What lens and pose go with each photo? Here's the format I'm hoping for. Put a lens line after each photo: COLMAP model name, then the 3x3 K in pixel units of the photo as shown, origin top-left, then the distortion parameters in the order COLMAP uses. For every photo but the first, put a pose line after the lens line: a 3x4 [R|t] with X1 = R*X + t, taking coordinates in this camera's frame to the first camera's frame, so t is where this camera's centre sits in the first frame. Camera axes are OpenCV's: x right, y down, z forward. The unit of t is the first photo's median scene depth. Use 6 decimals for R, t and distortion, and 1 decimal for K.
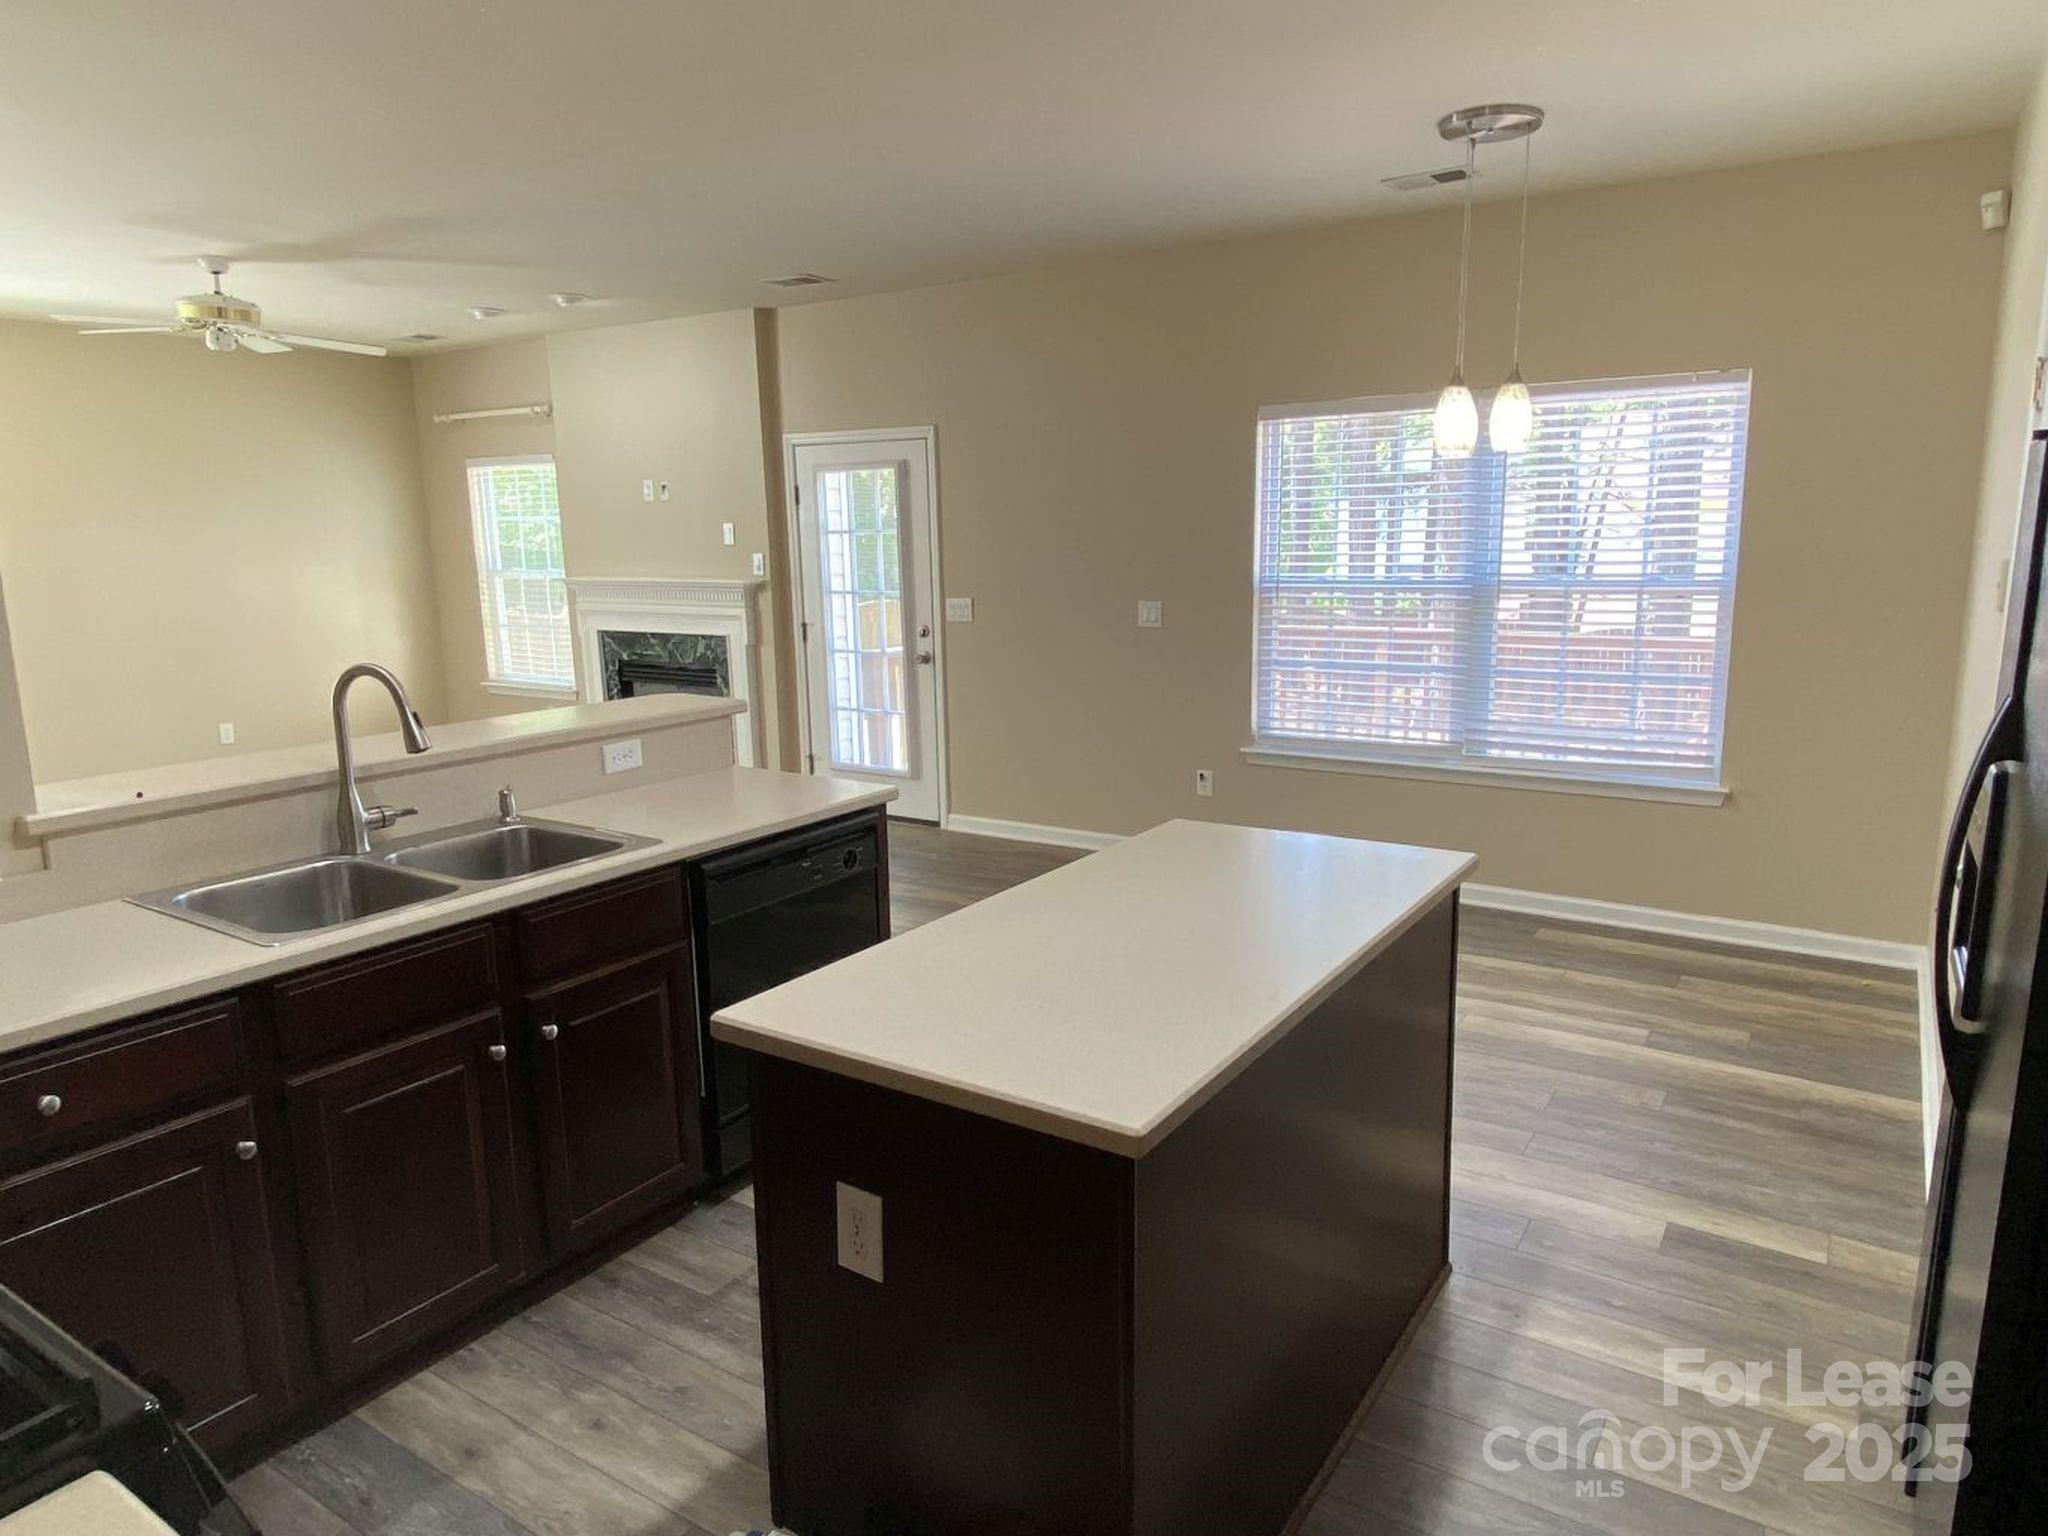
lens RADIAL K [[1290.8, 0, 1024.0], [0, 1290.8, 768.0], [0, 0, 1]] dist [0.004440, 0.001385]
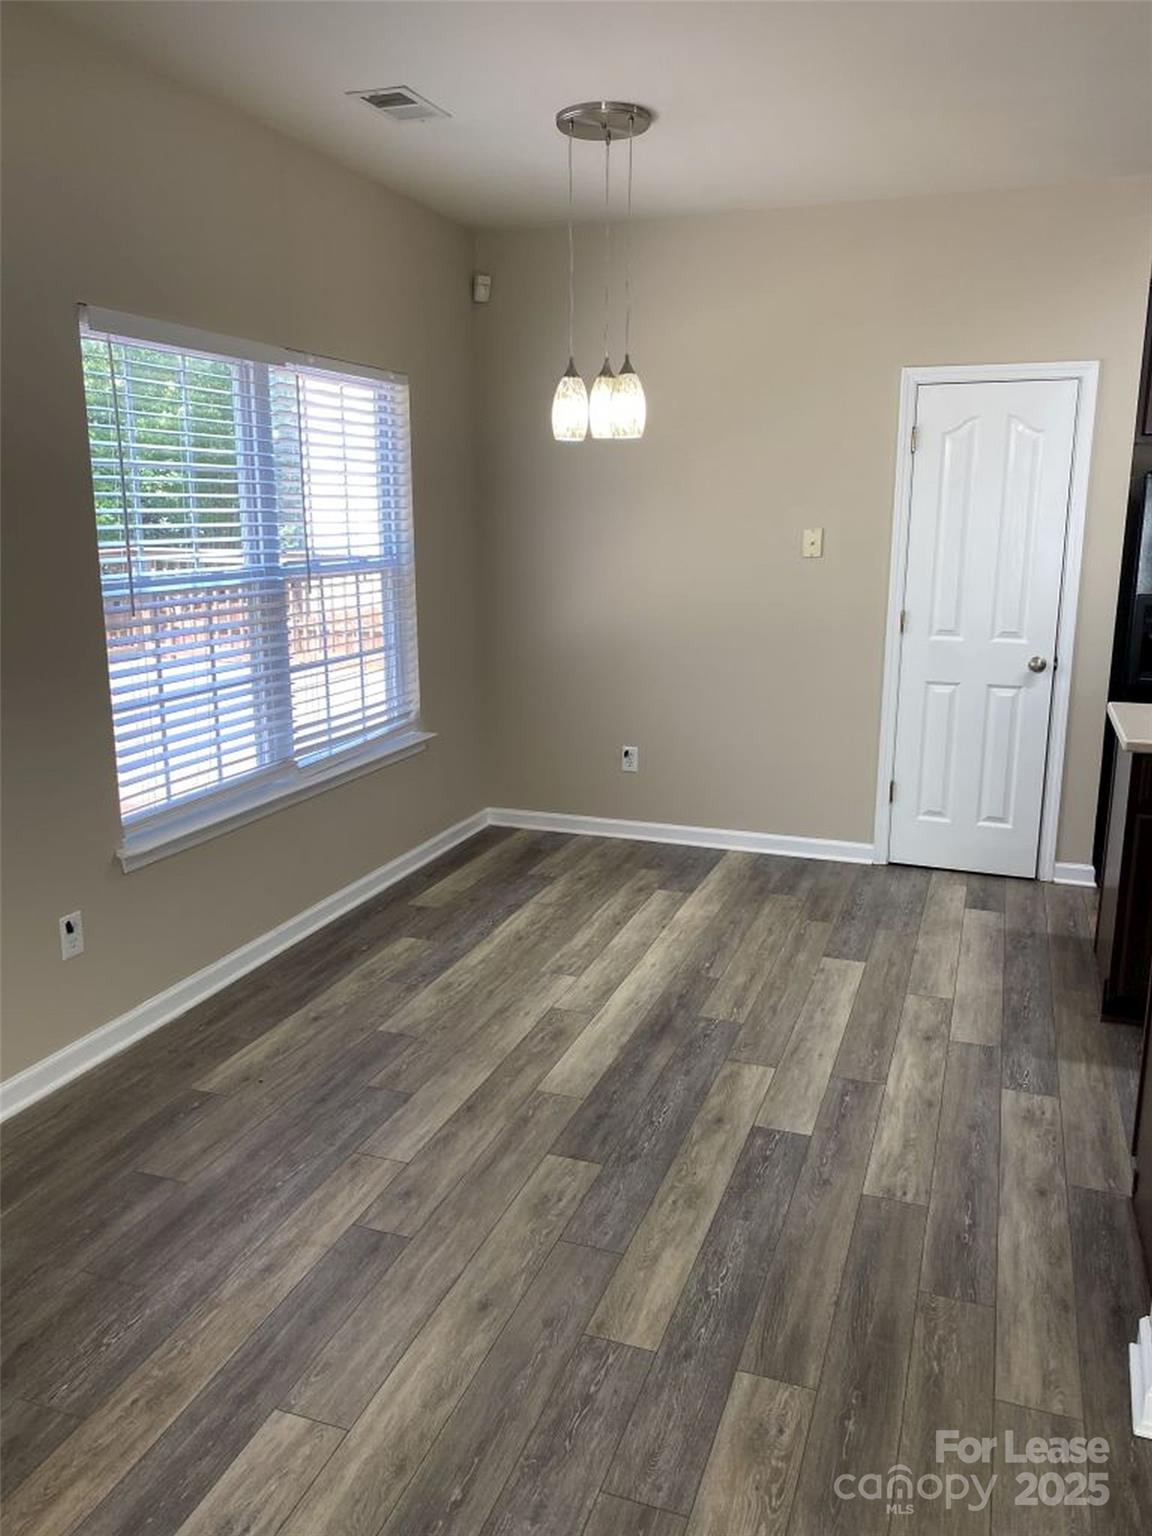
lens RADIAL K [[1170.7, 0, 574.0], [0, 1170.7, 763.3], [0, 0, 1]] dist [0.029378, -0.011642]
pose [[-0.230485, -0.195522, 0.953230, -0.609575], [0.183559, 0.953282, 0.239916, -0.222381], [-0.955606, 0.230271, -0.183827, 1.252996]]
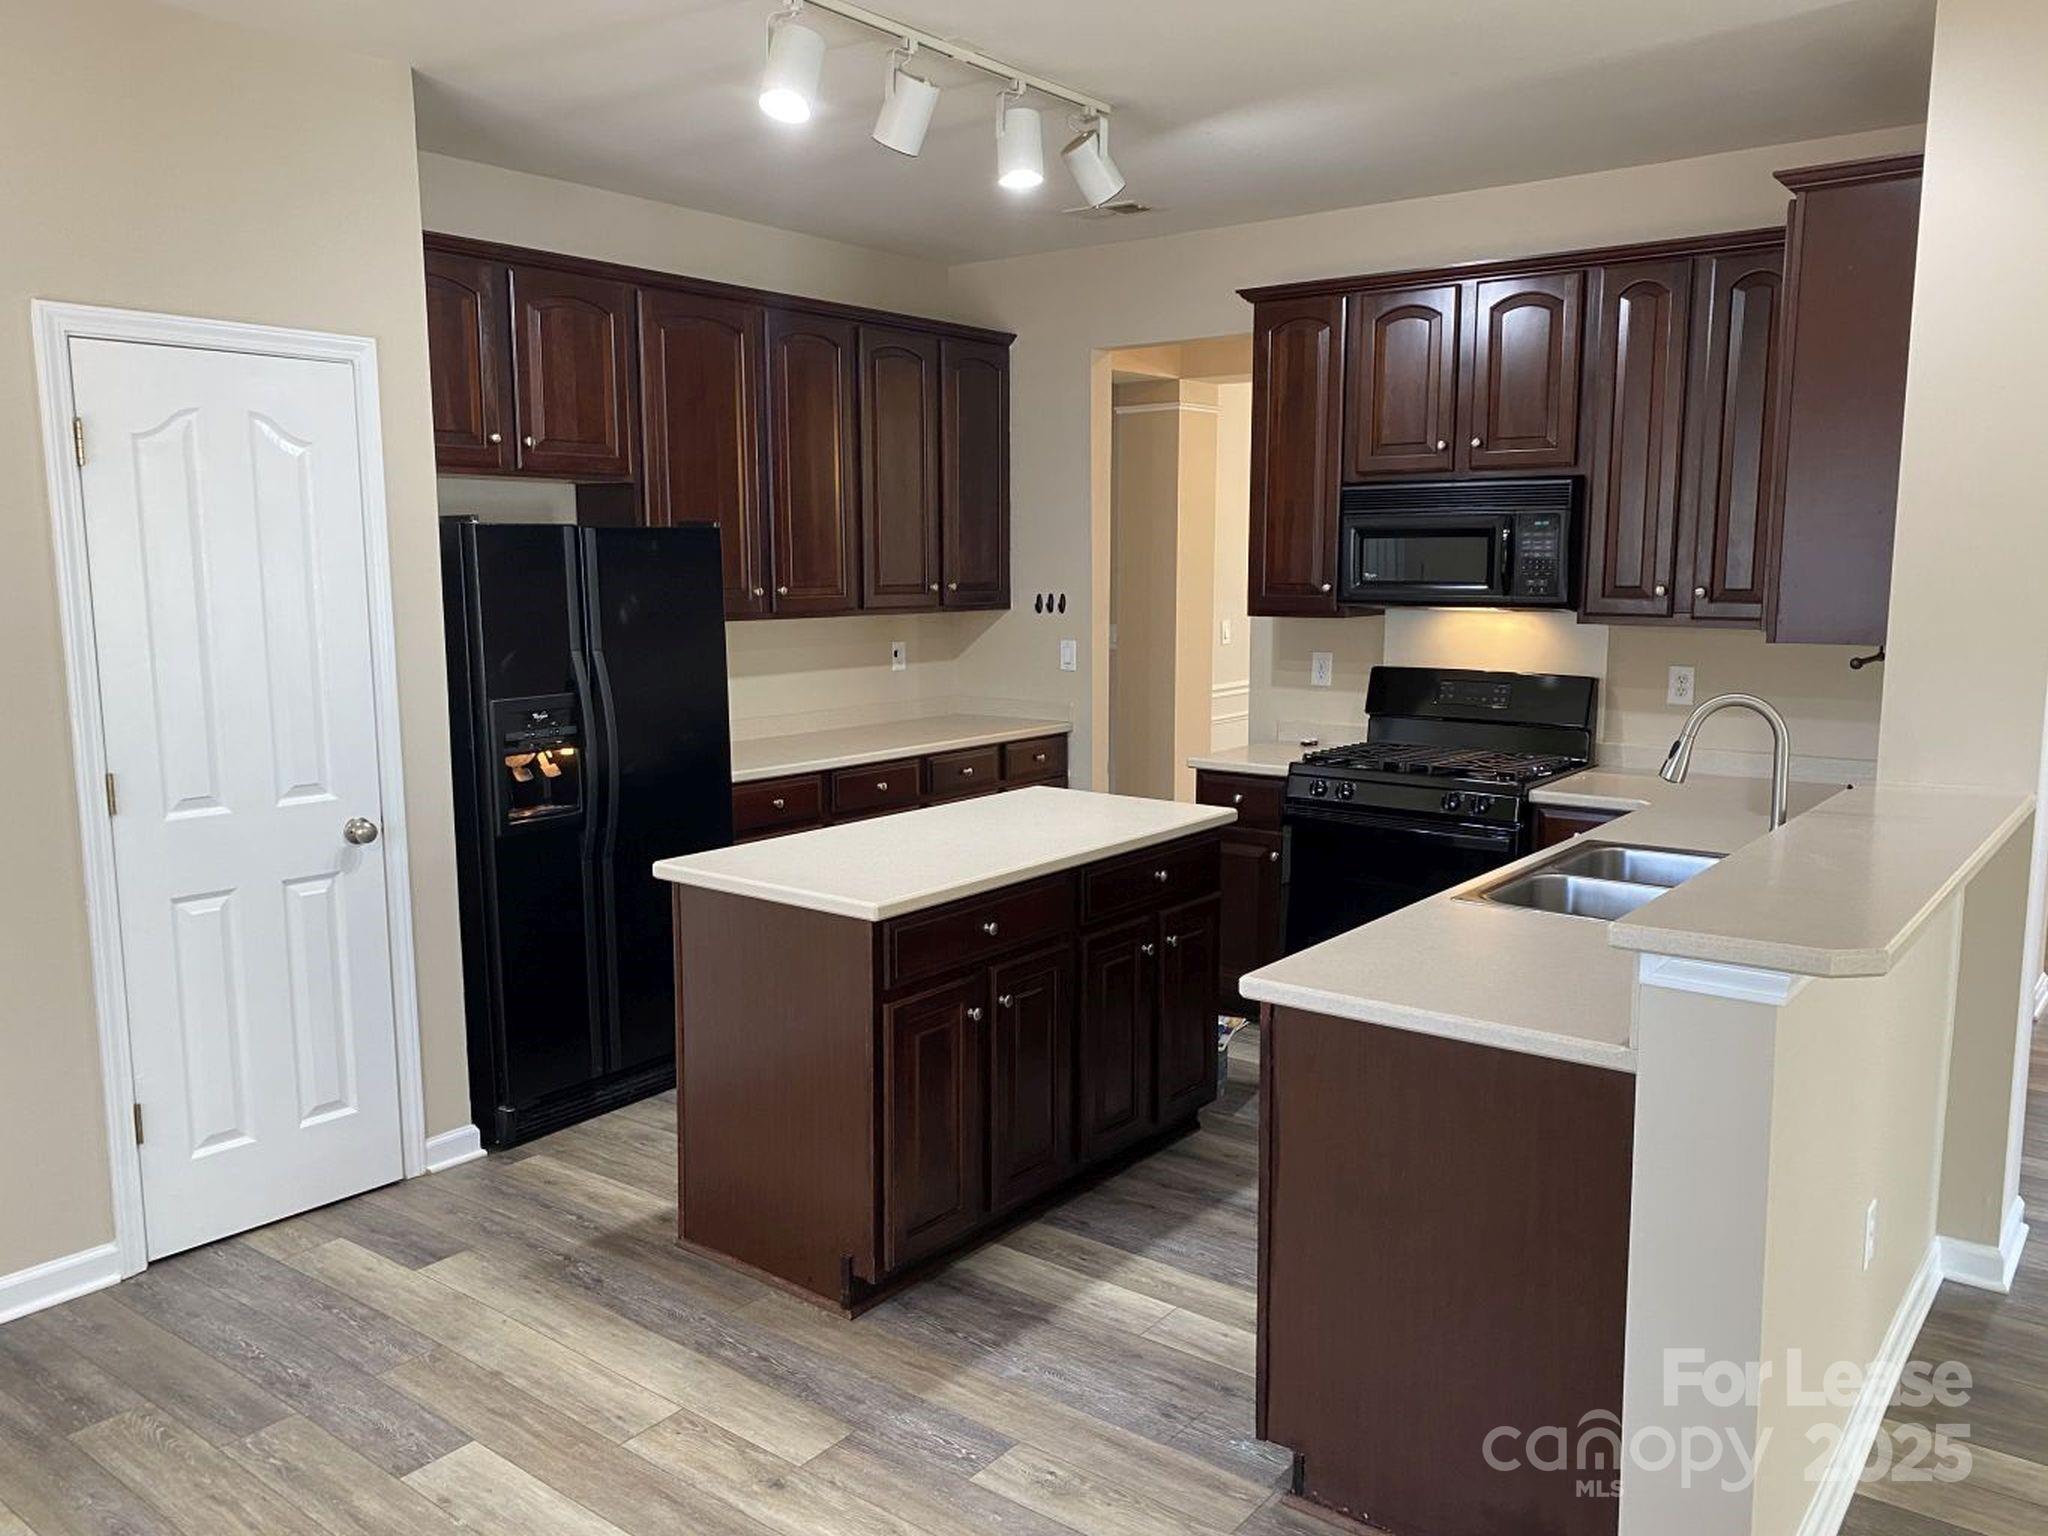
lens RADIAL K [[1560.9, 0, 1020.3], [0, 1560.9, 773.5], [0, 0, 1]] dist [0.029378, -0.011642]
pose [[-0.997163, 0.005297, 0.075080, -0.038378], [0.029109, 0.947041, 0.319791, -0.269717], [-0.069410, 0.321069, -0.944509, 1.416710]]
